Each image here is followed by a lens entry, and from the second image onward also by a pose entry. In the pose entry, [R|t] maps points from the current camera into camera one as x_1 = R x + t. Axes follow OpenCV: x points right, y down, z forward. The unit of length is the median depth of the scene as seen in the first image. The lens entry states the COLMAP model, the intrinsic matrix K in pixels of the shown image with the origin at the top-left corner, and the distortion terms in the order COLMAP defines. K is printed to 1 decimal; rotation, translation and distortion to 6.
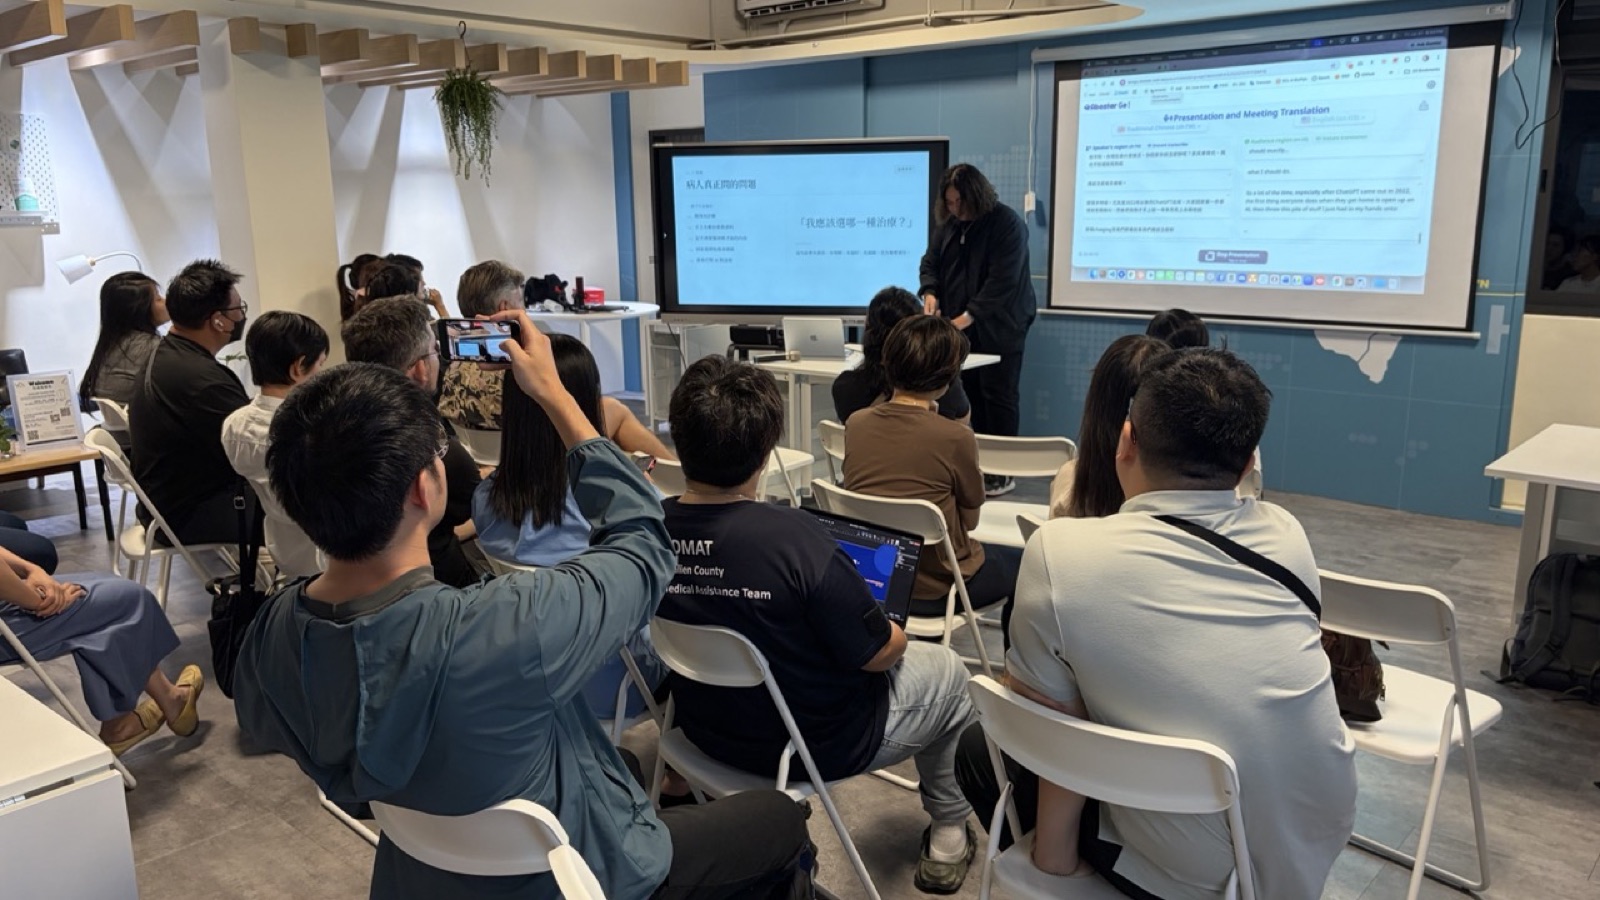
lens RADIAL K [[1202.7, 0, 801.8], [0, 1202.7, 459.2], [0, 0, 1]] dist [0.029855, -0.032815]
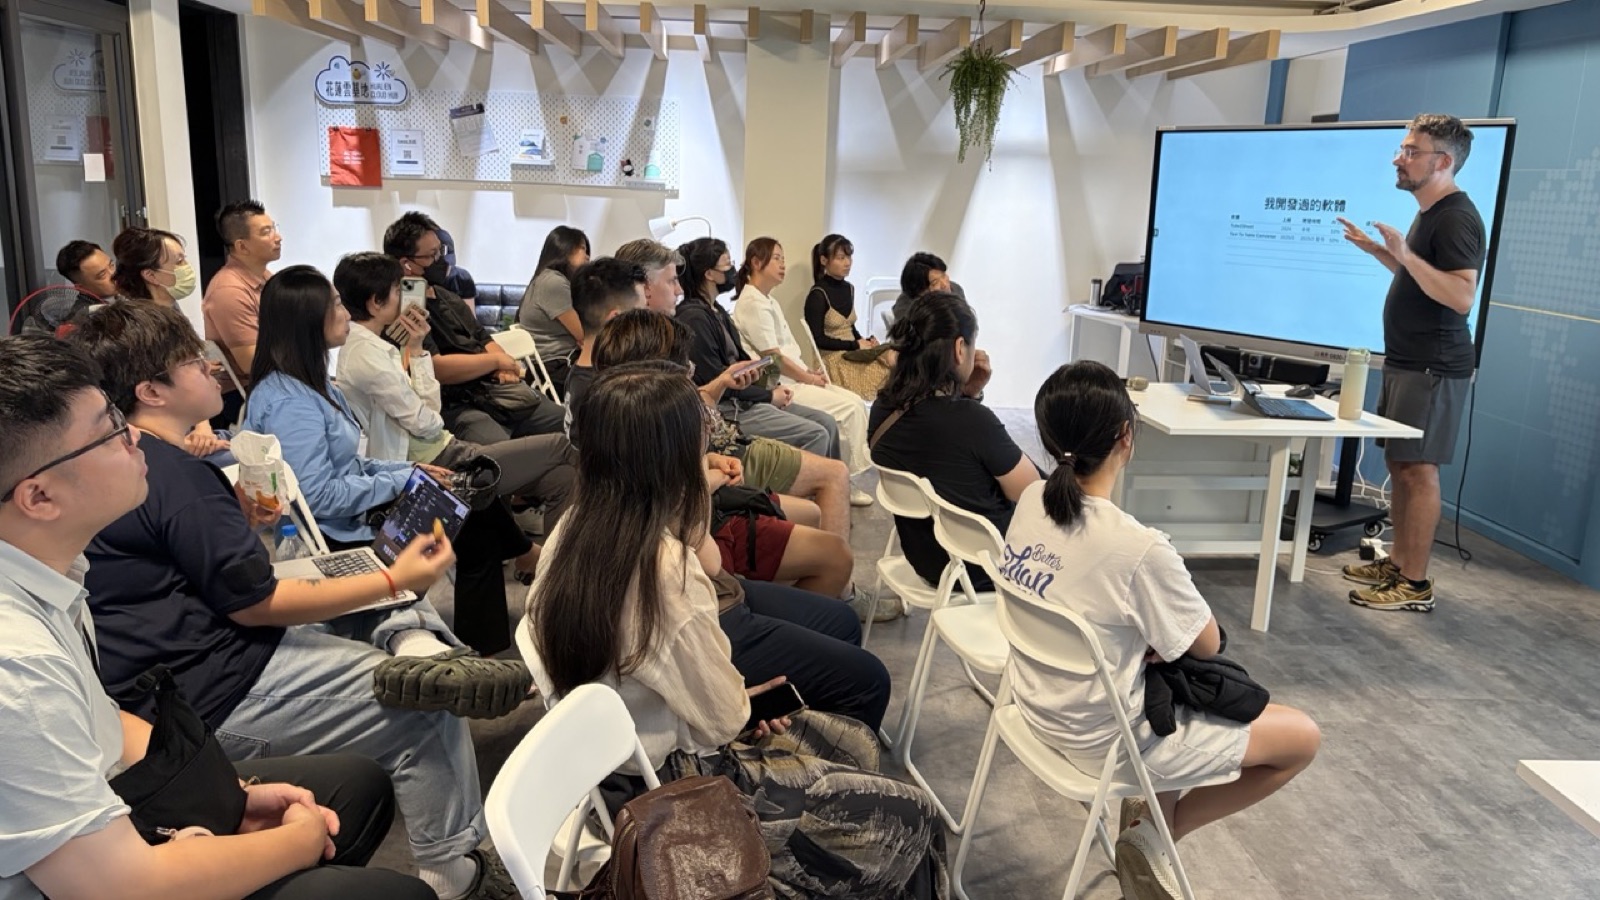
lens RADIAL K [[1202.7, 0, 807.9], [0, 1202.7, 457.2], [0, 0, 1]] dist [0.029855, -0.032815]
pose [[0.707551, 0.193998, -0.679512, 0.351834], [-0.193500, 0.978016, 0.077734, -0.051580], [0.679654, 0.076485, 0.729535, 0.229009]]
